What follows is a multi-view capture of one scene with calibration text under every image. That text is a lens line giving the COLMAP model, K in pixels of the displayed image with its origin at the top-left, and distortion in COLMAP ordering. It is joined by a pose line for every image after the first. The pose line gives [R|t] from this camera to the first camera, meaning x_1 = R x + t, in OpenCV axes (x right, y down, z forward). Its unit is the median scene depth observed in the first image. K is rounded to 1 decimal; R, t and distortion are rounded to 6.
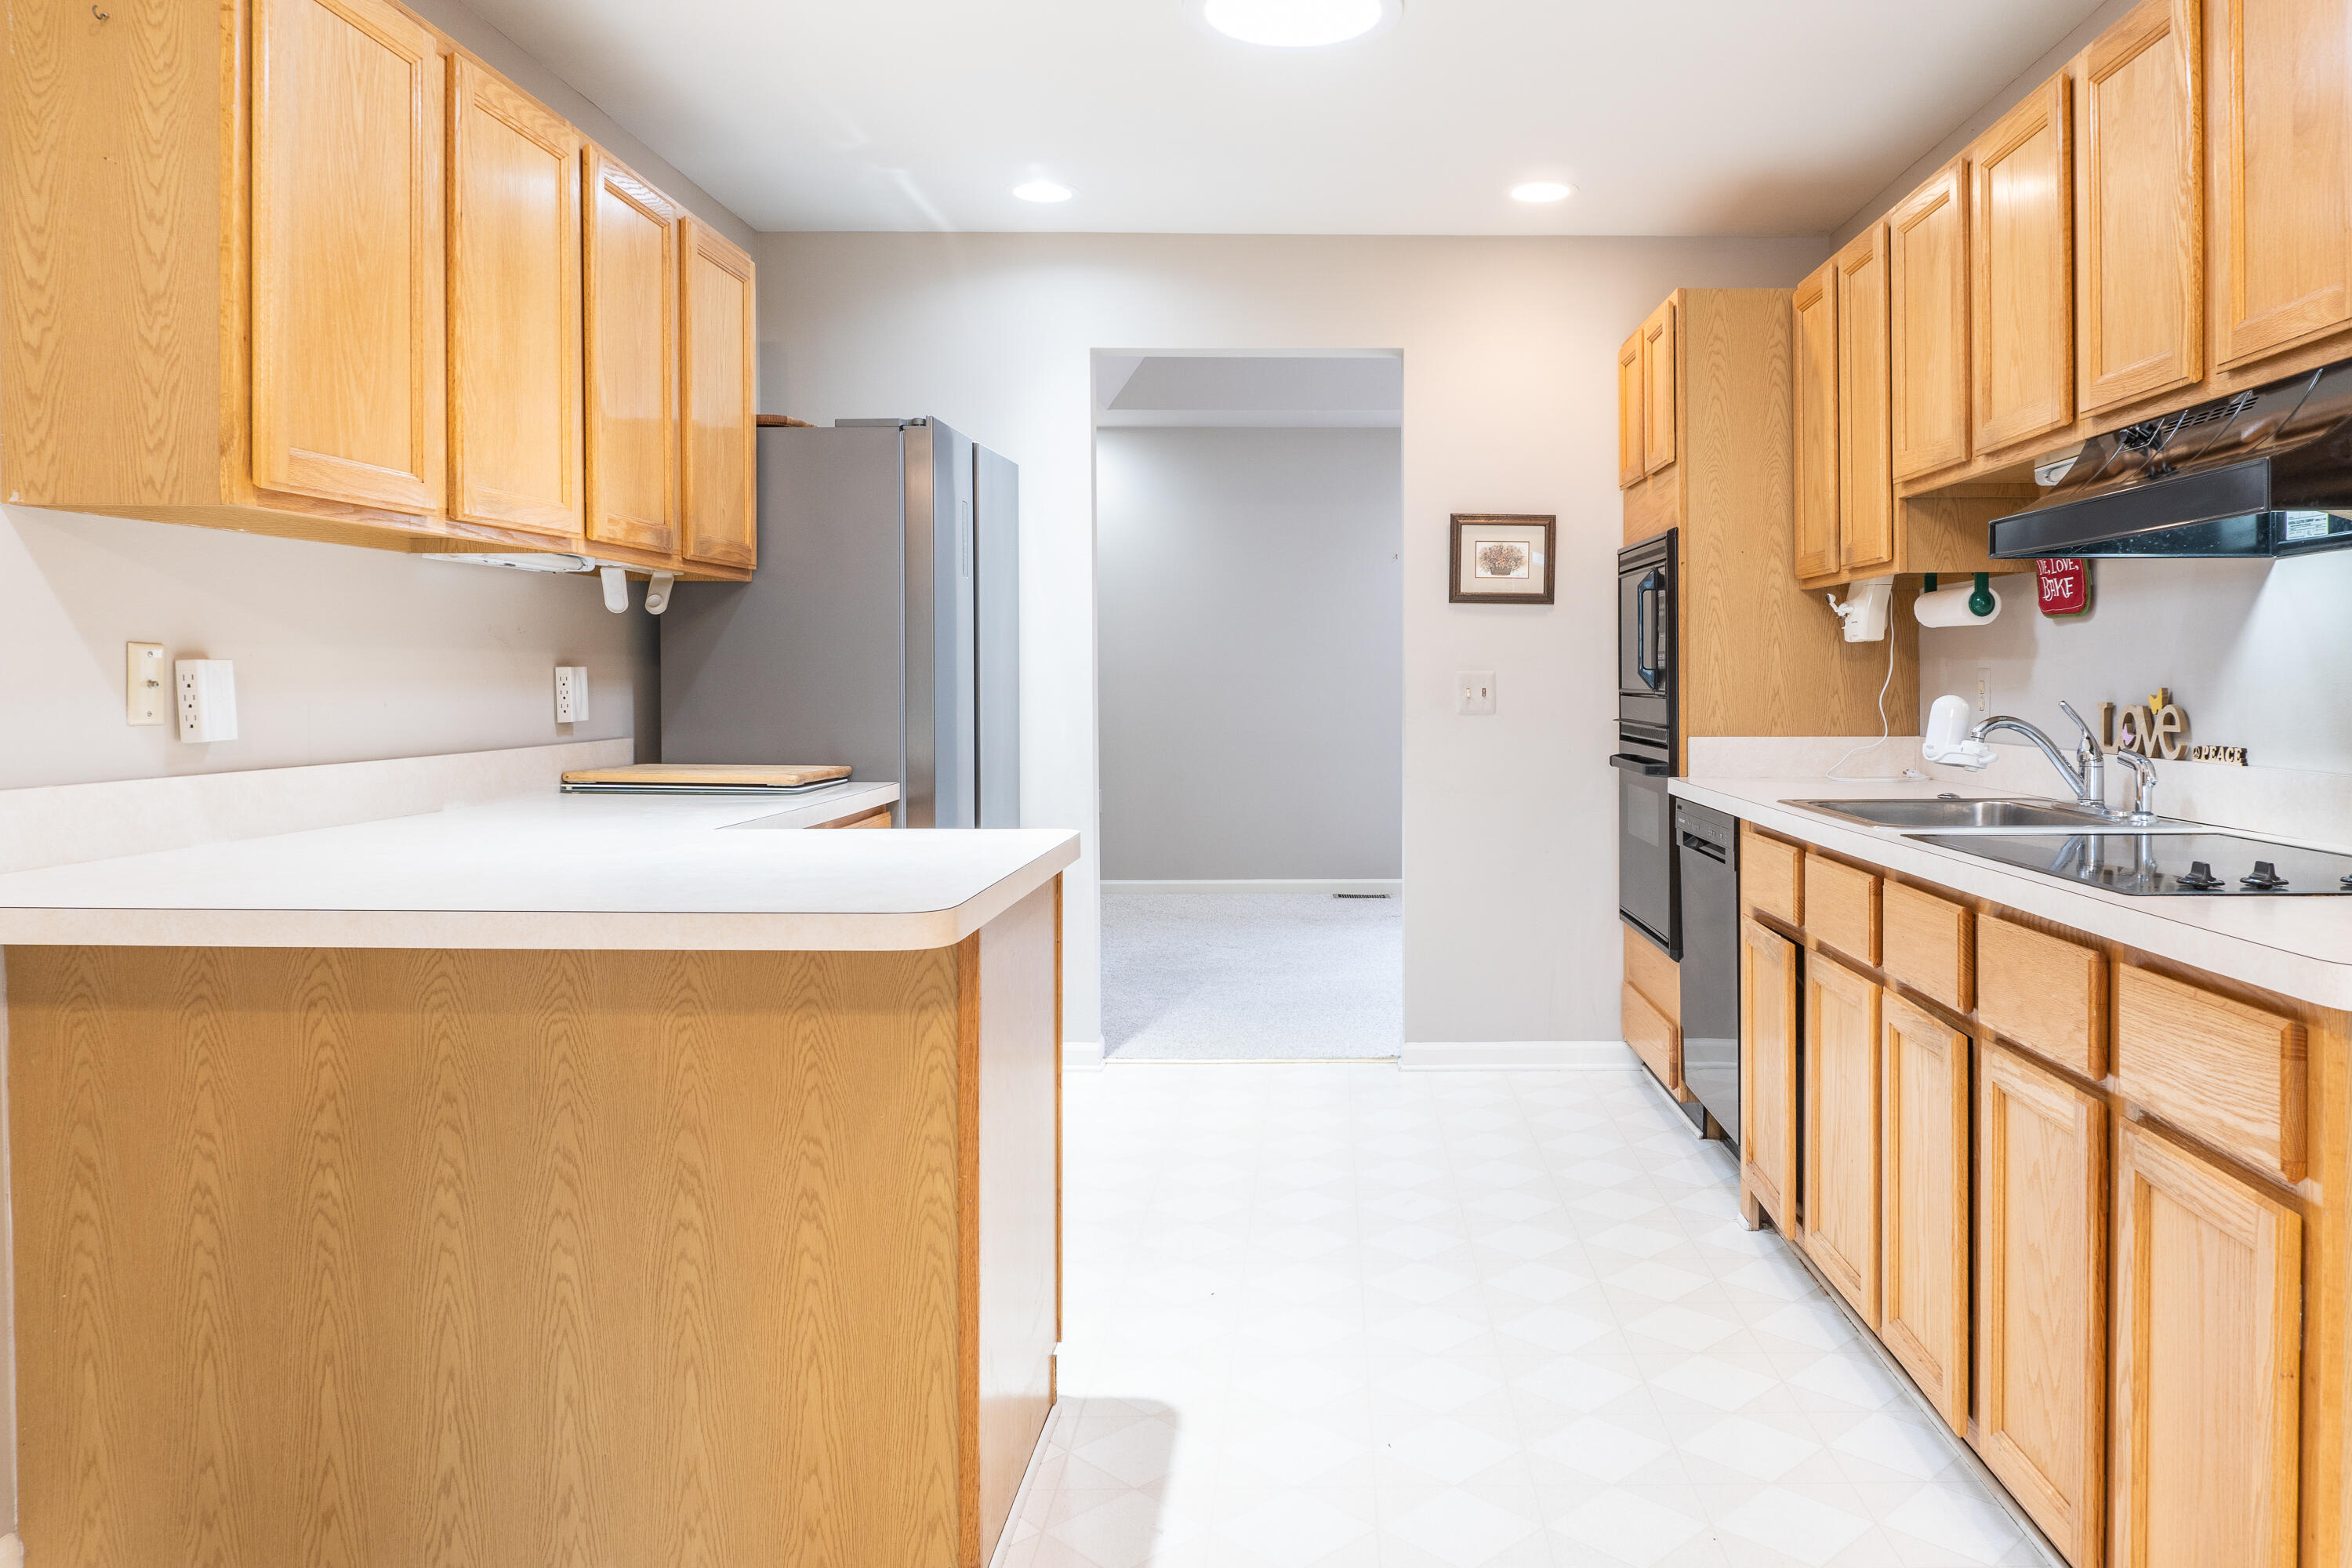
lens RADIAL K [[1704.8, 0, 1270.4], [0, 1704.8, 709.4], [0, 0, 1]] dist [-0.014565, -0.001006]
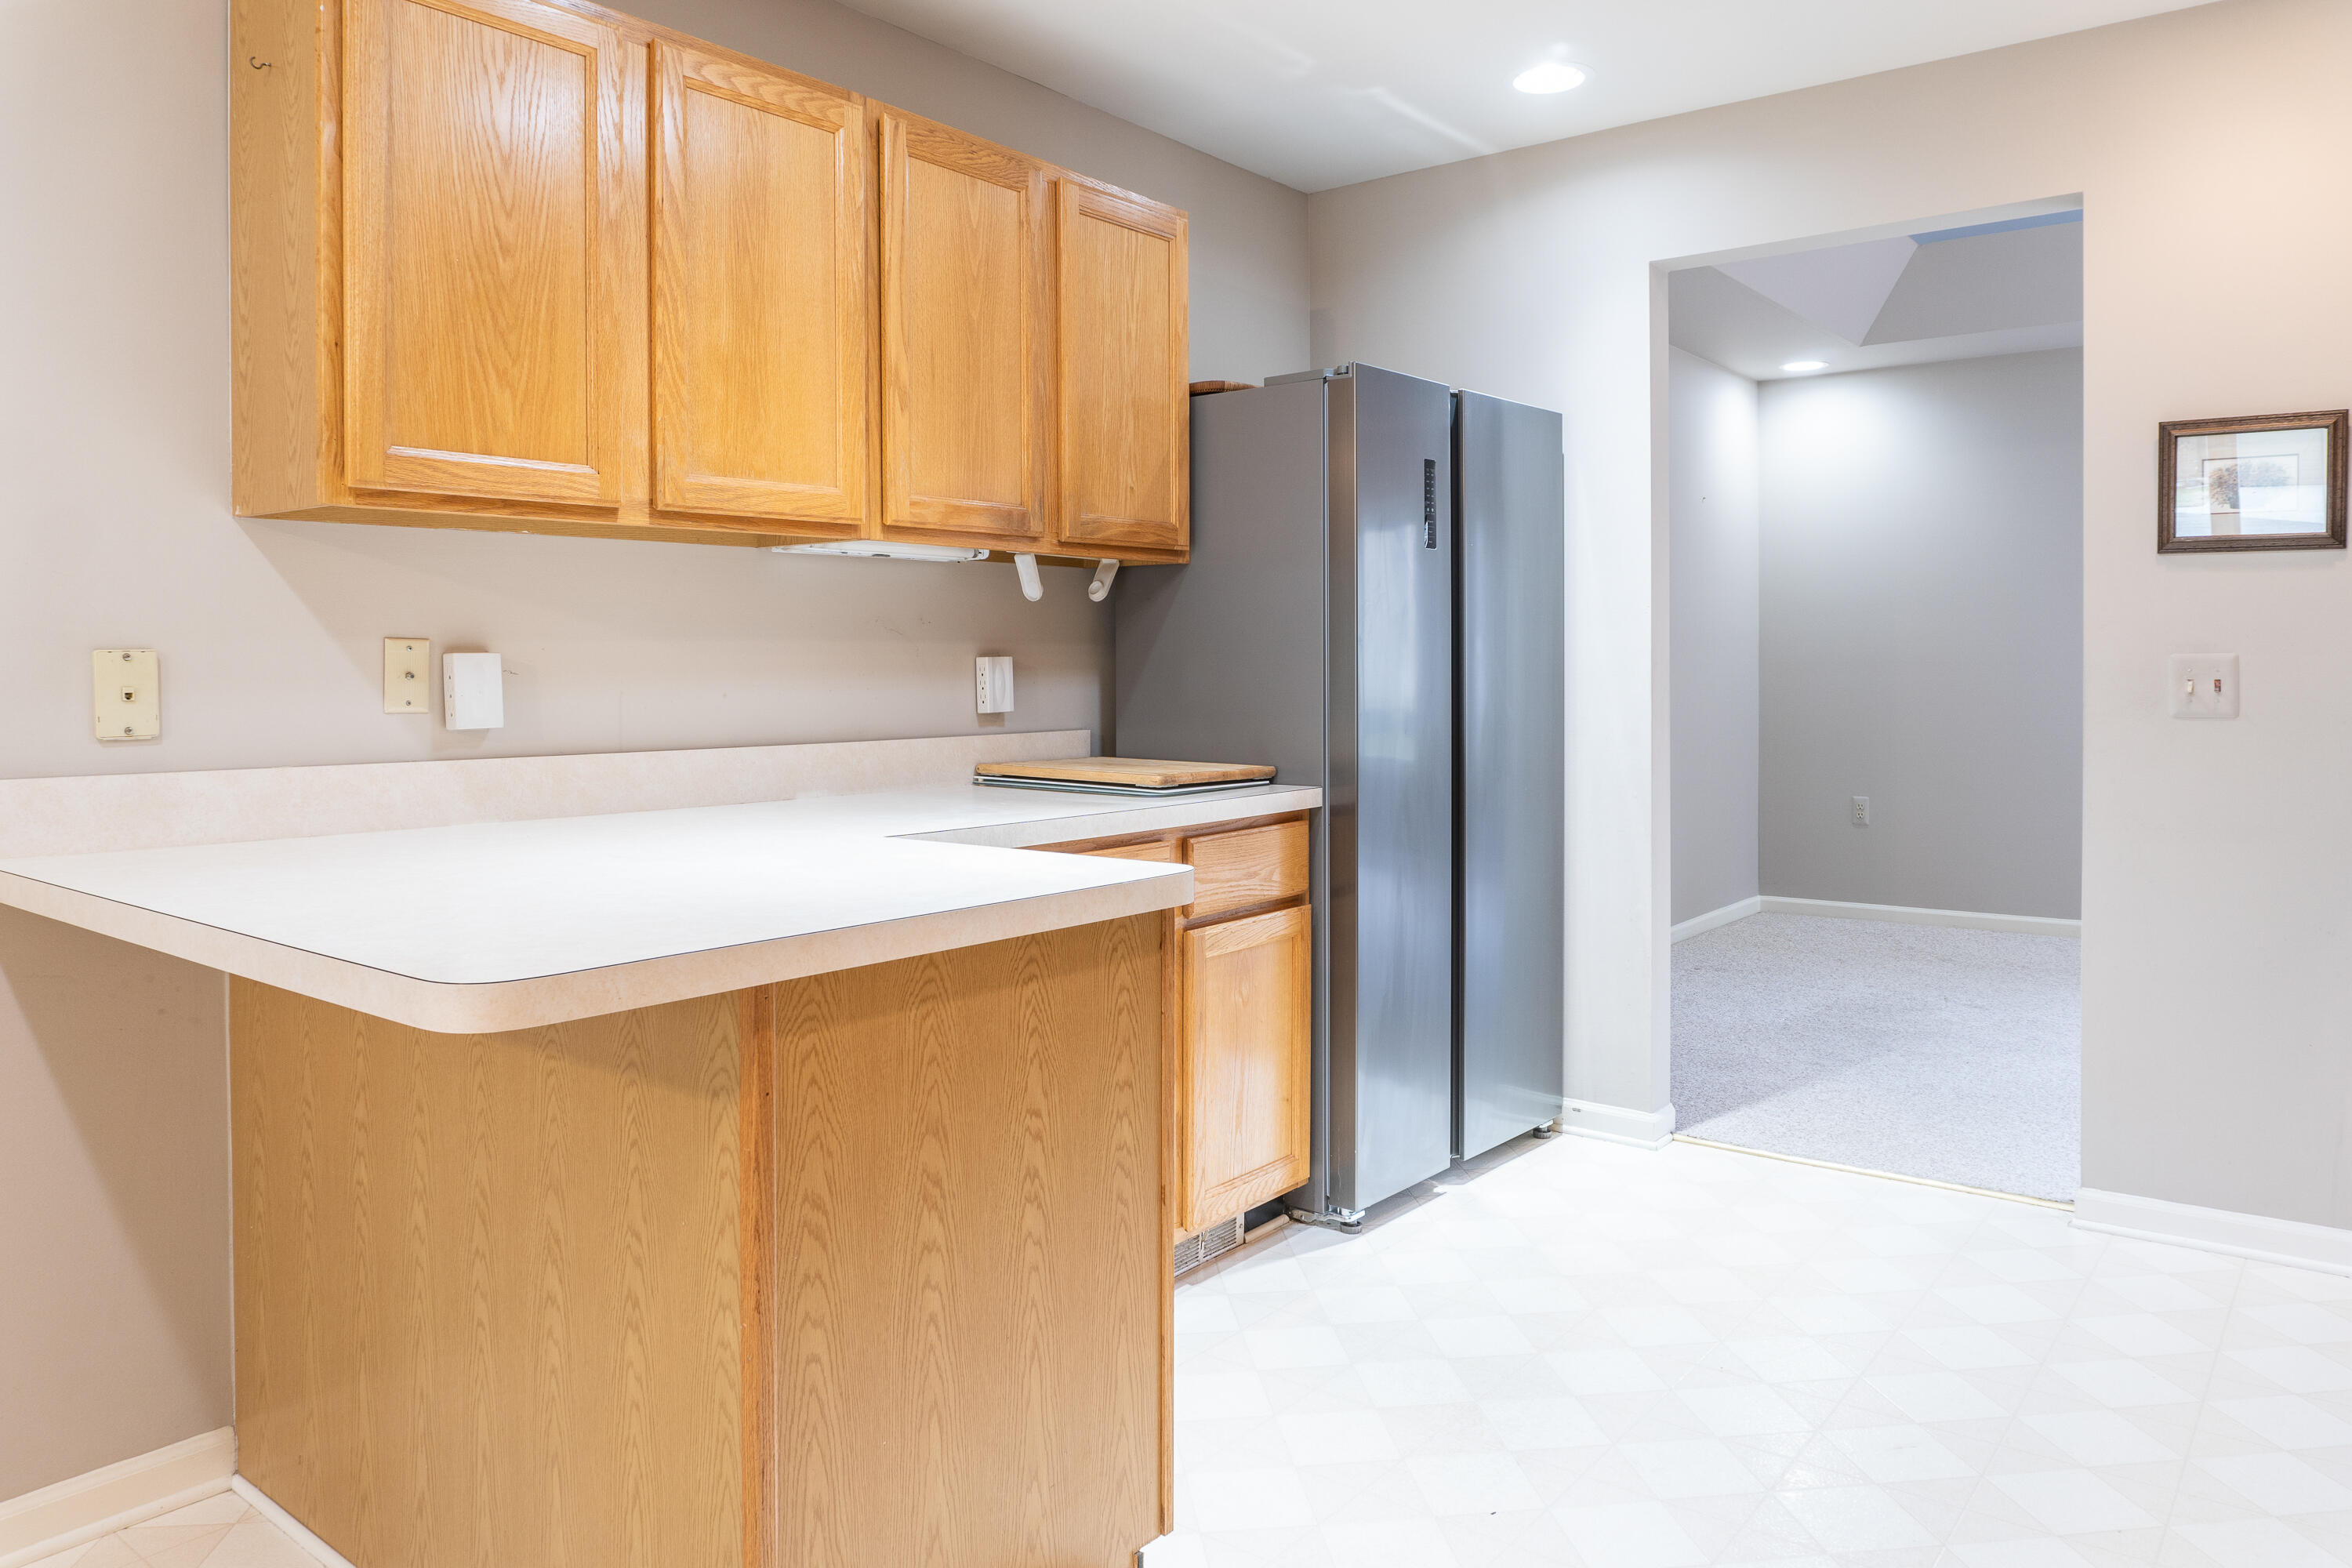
lens RADIAL K [[1618.7, 0, 1107.5], [0, 1618.7, 690.2], [0, 0, 1]] dist [-0.015746, -0.002190]
pose [[0.783402, 0.005773, -0.621488, 0.255950], [-0.008066, 0.999967, -0.000878, -0.006226], [0.621463, 0.005701, 0.783423, 0.348341]]
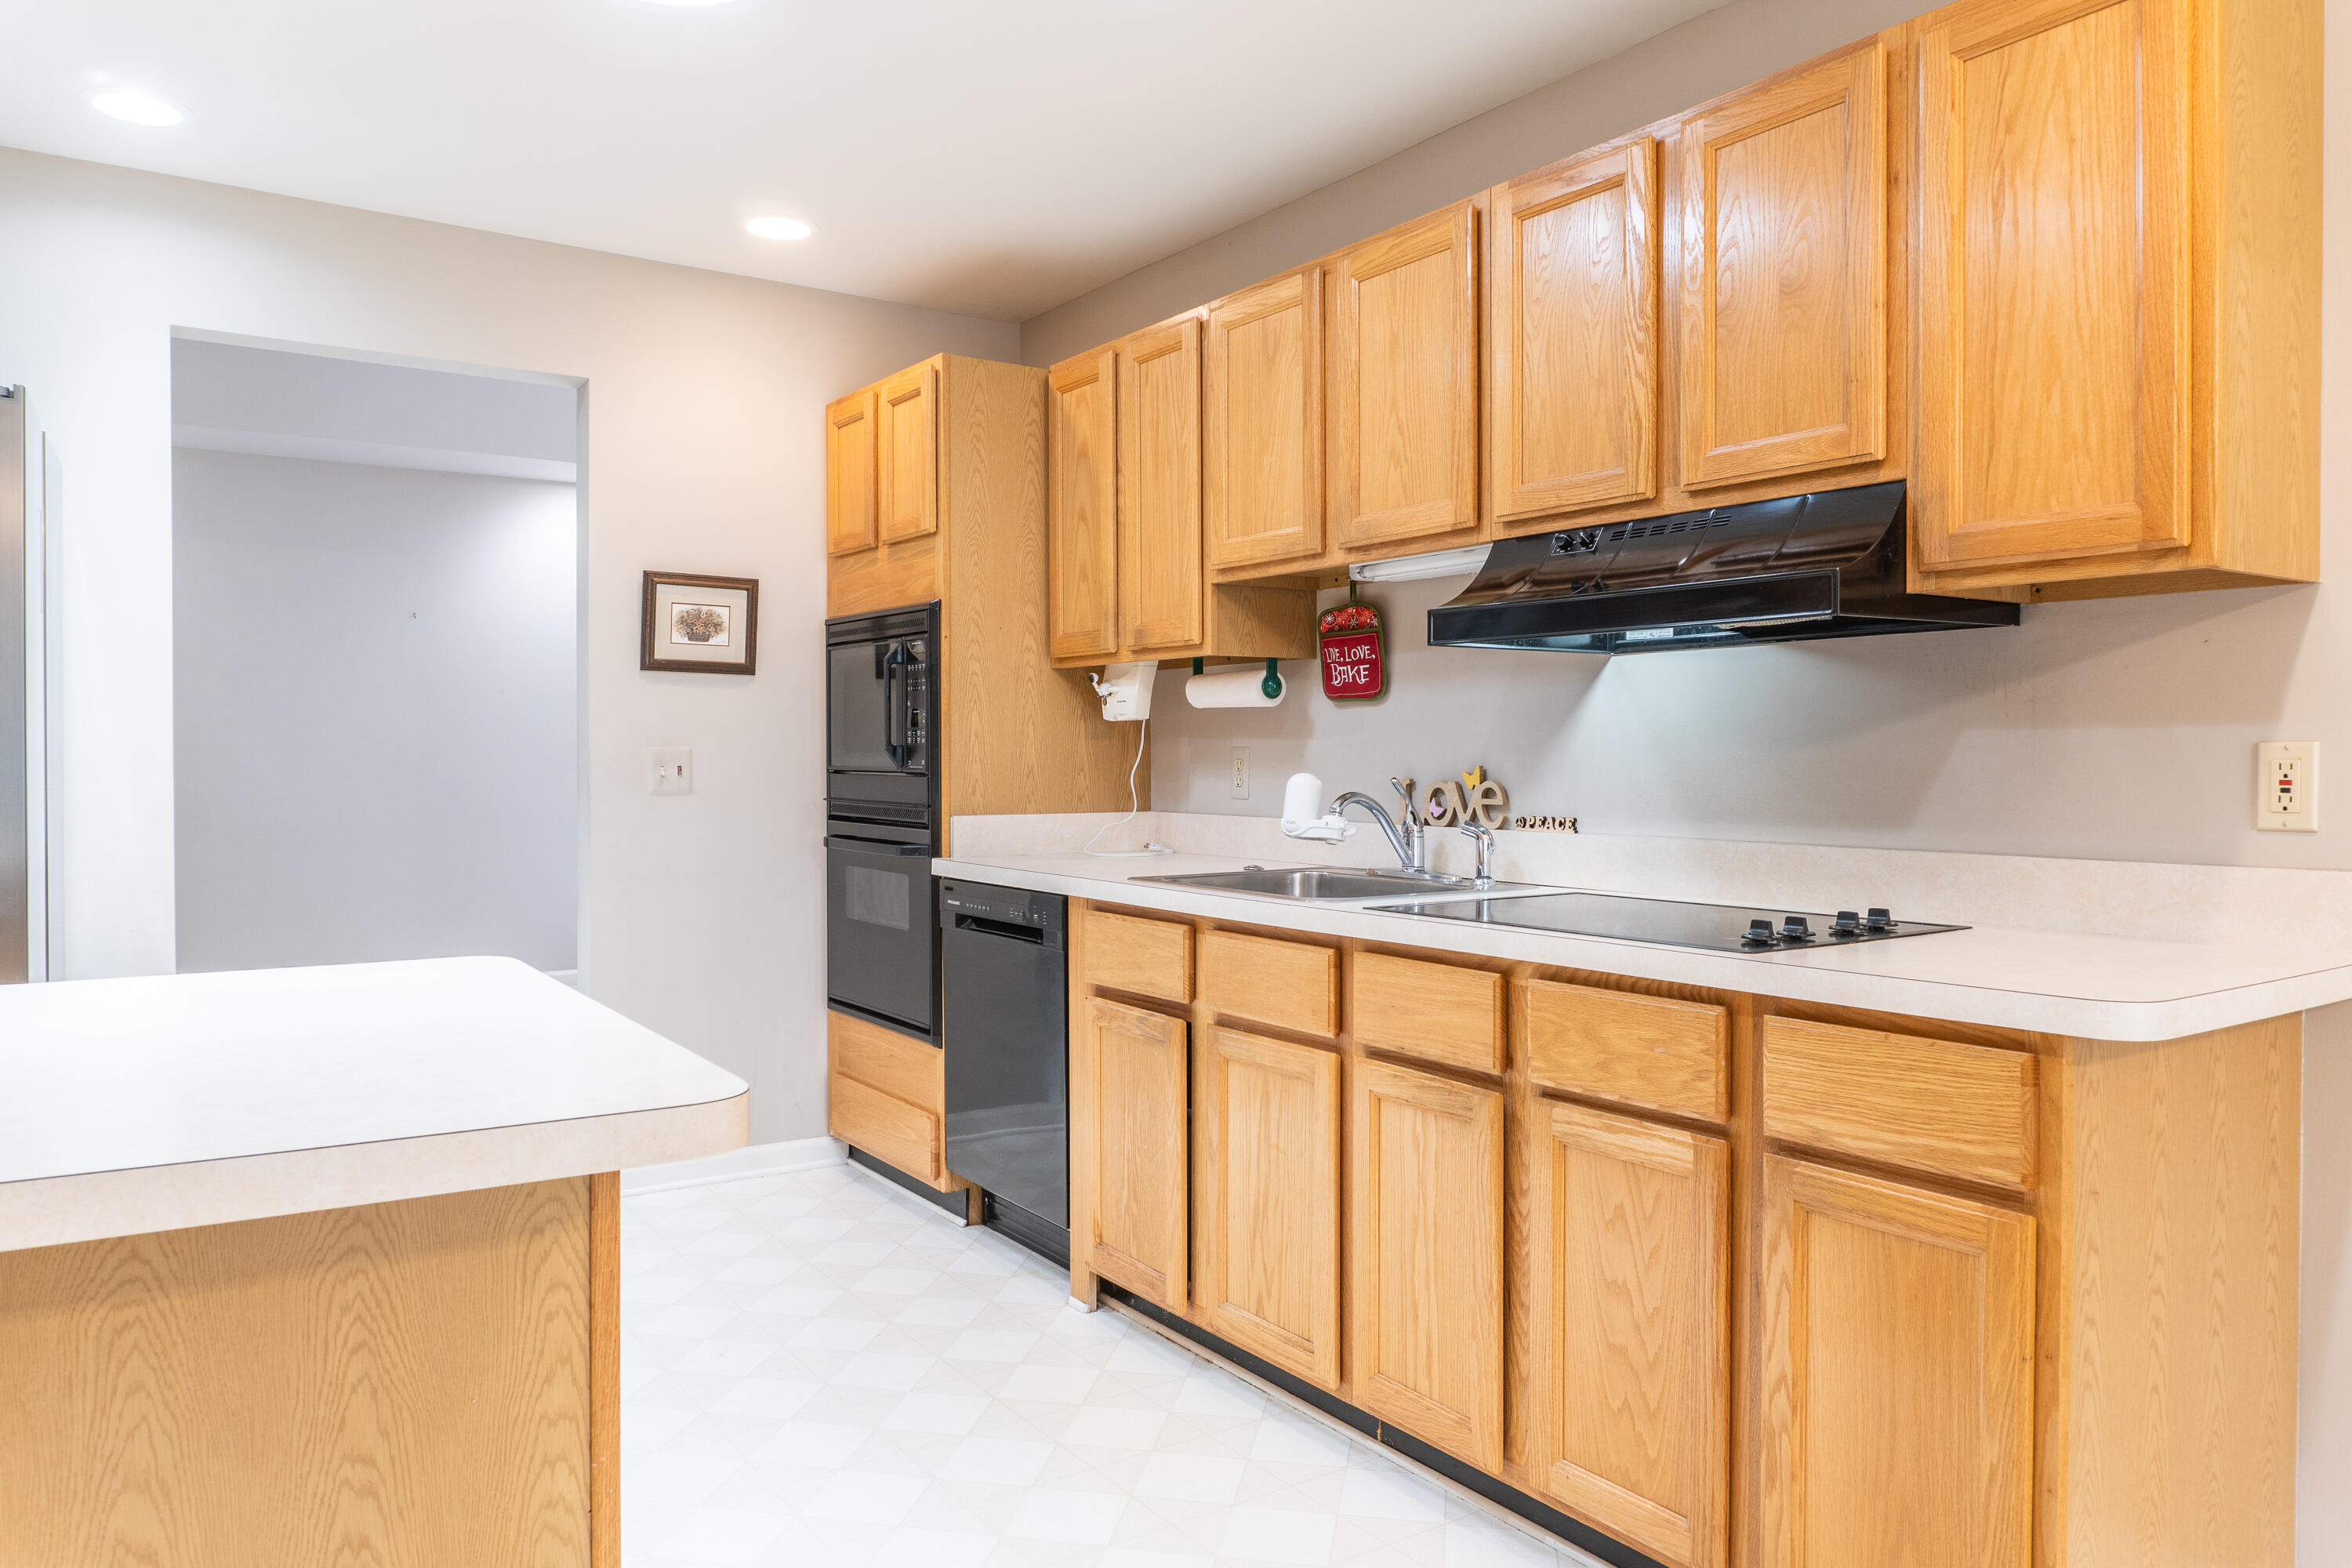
lens RADIAL K [[1650.9, 0, 1176.0], [0, 1650.9, 784.0], [0, 0, 1]] dist [-0.021692, -0.003104]
pose [[0.812808, -0.007616, 0.582482, -0.248191], [0.007655, 0.999968, 0.002394, -0.004179], [-0.582482, 0.002513, 0.812840, 0.198950]]
